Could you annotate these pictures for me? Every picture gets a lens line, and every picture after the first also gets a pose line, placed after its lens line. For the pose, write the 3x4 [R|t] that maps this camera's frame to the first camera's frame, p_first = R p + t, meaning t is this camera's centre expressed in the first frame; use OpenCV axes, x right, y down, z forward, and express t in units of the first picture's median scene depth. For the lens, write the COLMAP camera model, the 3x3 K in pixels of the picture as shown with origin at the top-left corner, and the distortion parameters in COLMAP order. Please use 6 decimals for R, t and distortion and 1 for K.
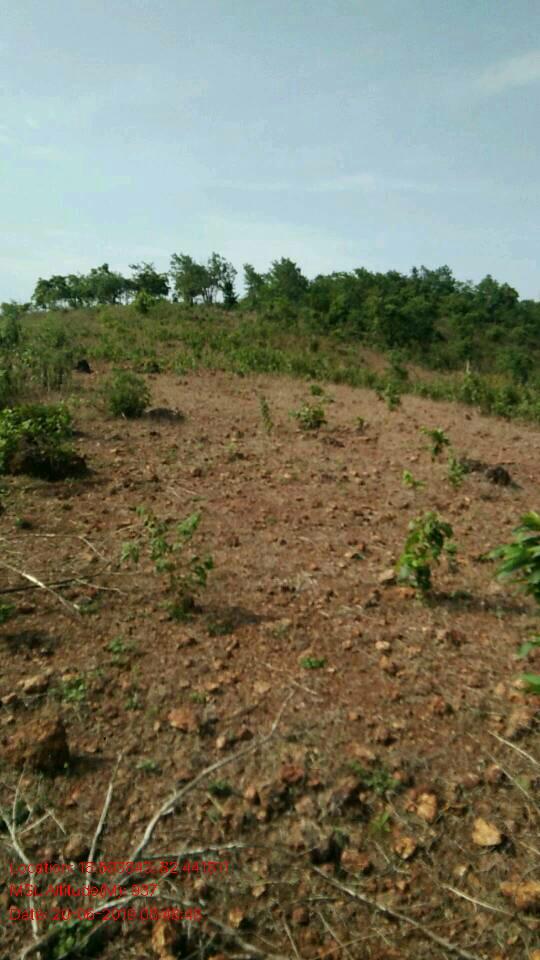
lens RADIAL K [[720.7, 0, 269.5], [0, 720.7, 478.4], [0, 0, 1]] dist [0.064571, -0.091424]
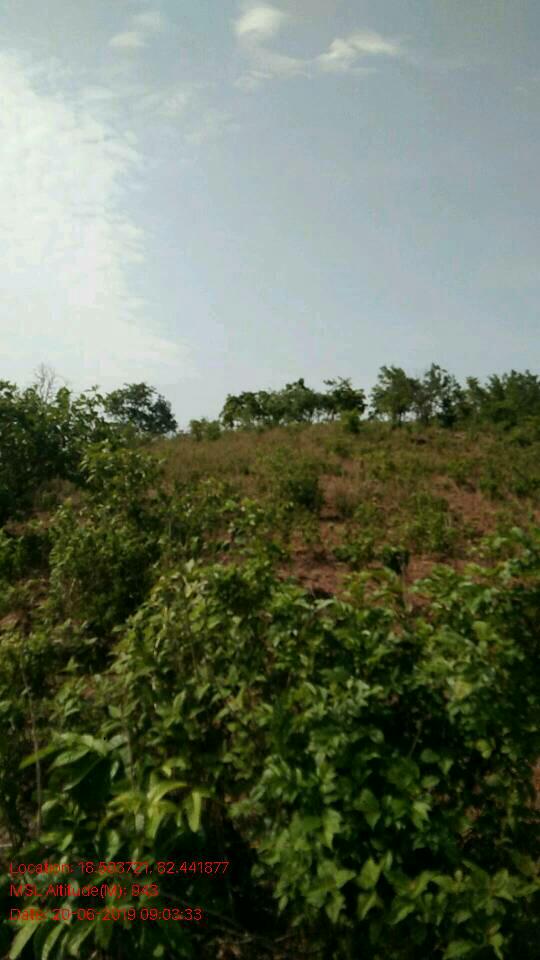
lens RADIAL K [[720.7, 0, 270.1], [0, 720.7, 480.1], [0, 0, 1]] dist [0.064571, -0.091424]
pose [[0.975223, 0.029975, -0.219186, -0.062073], [-0.063694, 0.986869, -0.148432, -0.035576], [0.211859, 0.158715, 0.964326, 0.145382]]
